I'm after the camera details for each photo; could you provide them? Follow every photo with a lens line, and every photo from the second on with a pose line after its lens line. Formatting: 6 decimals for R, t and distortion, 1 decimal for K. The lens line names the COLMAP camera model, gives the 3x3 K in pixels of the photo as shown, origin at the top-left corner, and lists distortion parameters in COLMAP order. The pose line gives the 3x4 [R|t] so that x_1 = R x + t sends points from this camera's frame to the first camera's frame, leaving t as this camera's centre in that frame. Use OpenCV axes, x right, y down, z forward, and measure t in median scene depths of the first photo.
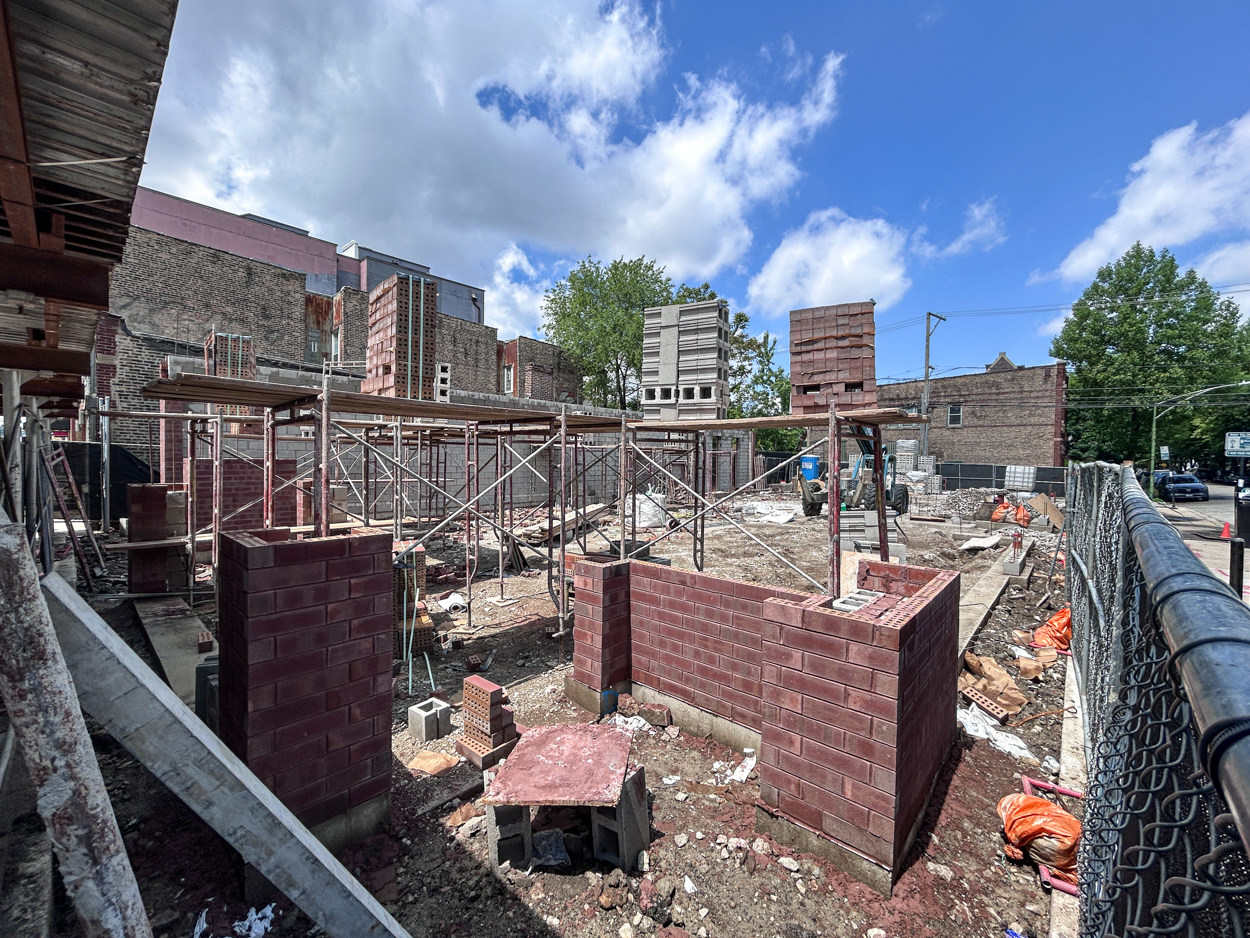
lens RADIAL K [[511.9, 0, 623.5], [0, 511.9, 464.7], [0, 0, 1]] dist [0.003500, -0.000075]
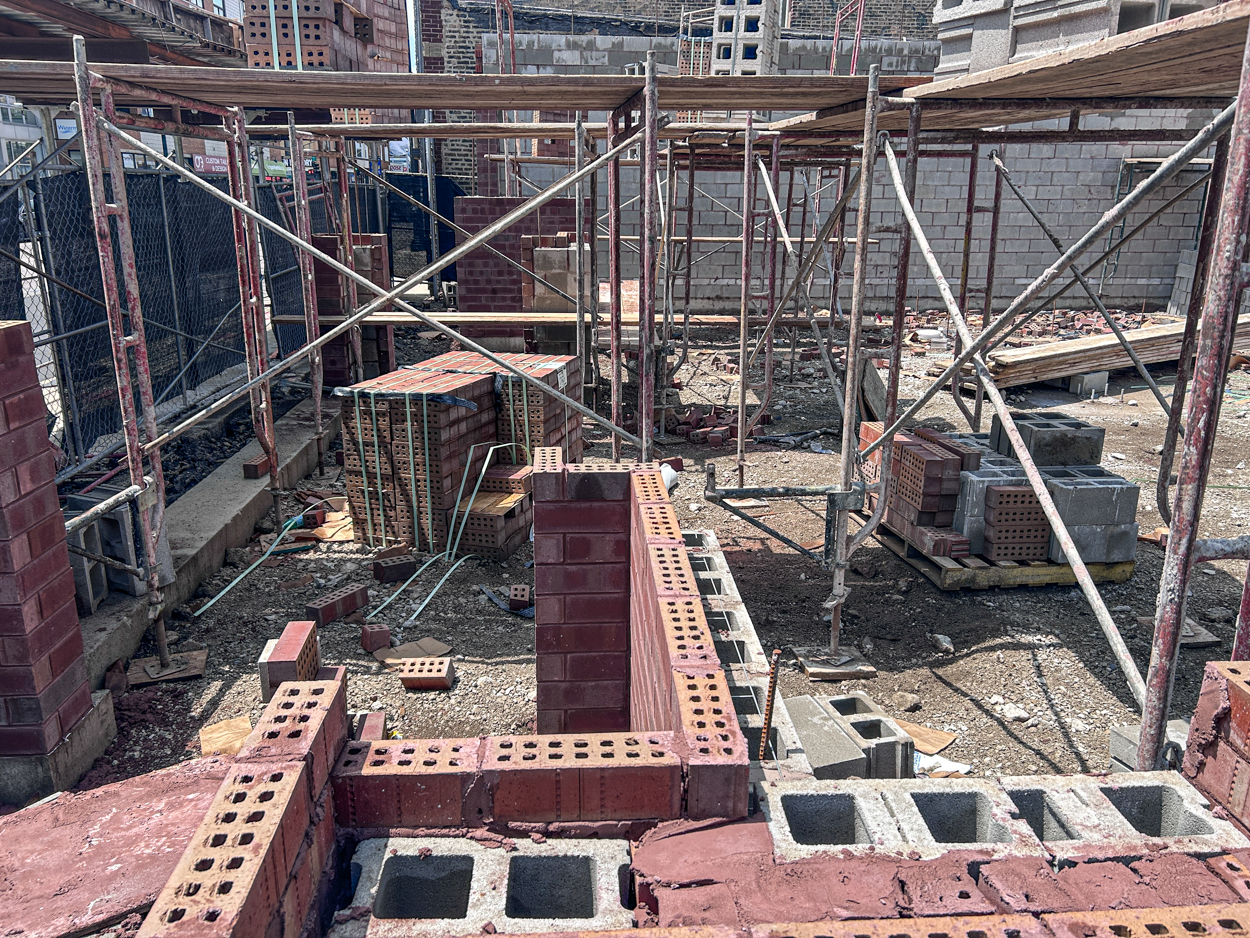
lens RADIAL K [[951.0, 0, 624.1], [0, 951.0, 464.4], [0, 0, 1]] dist [0.046824, -0.020732]
pose [[0.710896, 0.189075, -0.677405, 0.521018], [-0.008439, 0.965408, 0.260606, -0.004807], [0.703247, -0.179547, 0.687900, 0.523232]]
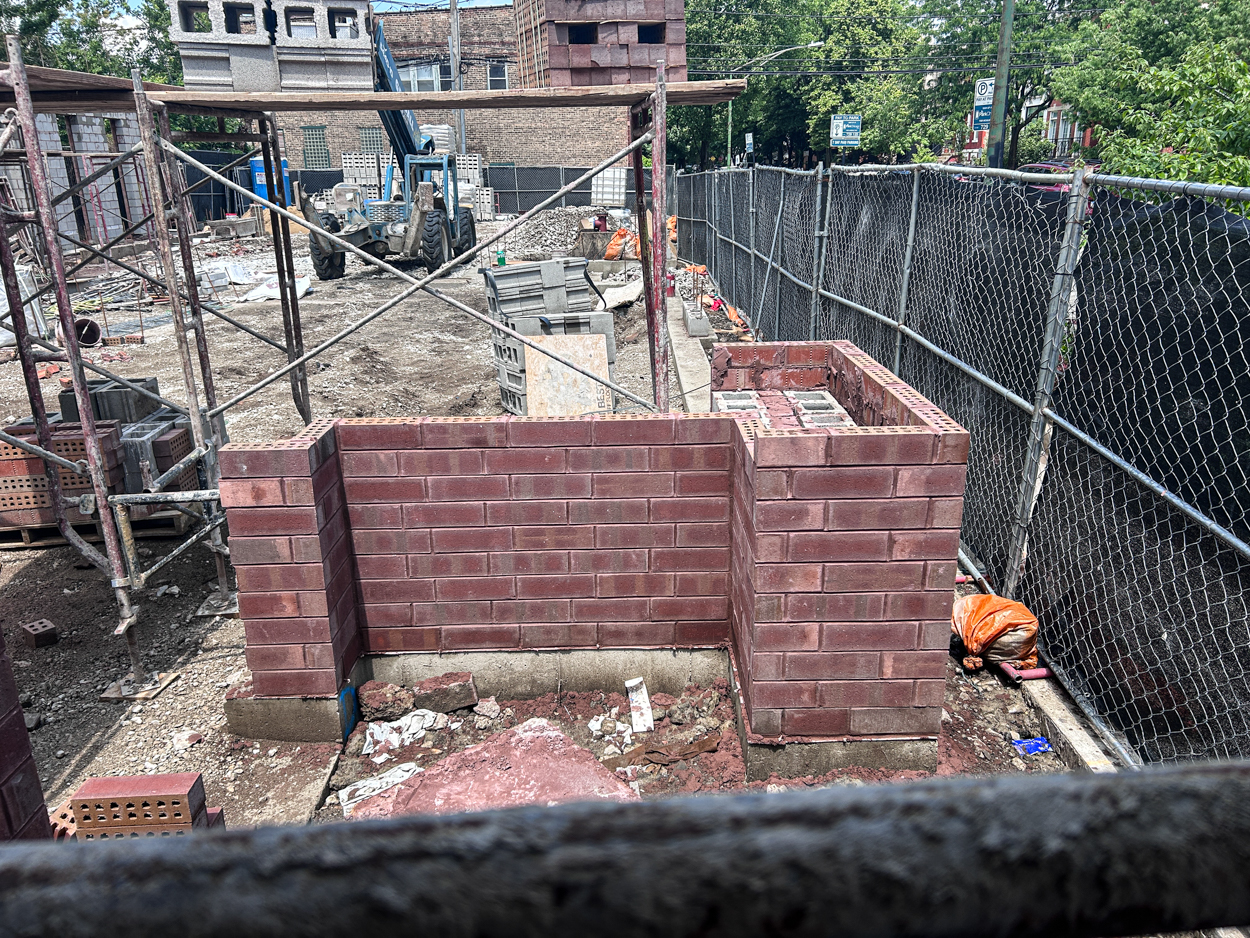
lens RADIAL K [[951.0, 0, 627.4], [0, 951.0, 465.5], [0, 0, 1]] dist [0.046824, -0.020732]
pose [[0.735054, -0.230668, 0.637564, -0.364536], [0.035482, 0.952147, 0.303575, -0.026766], [-0.677080, -0.200522, 0.708063, 0.220224]]
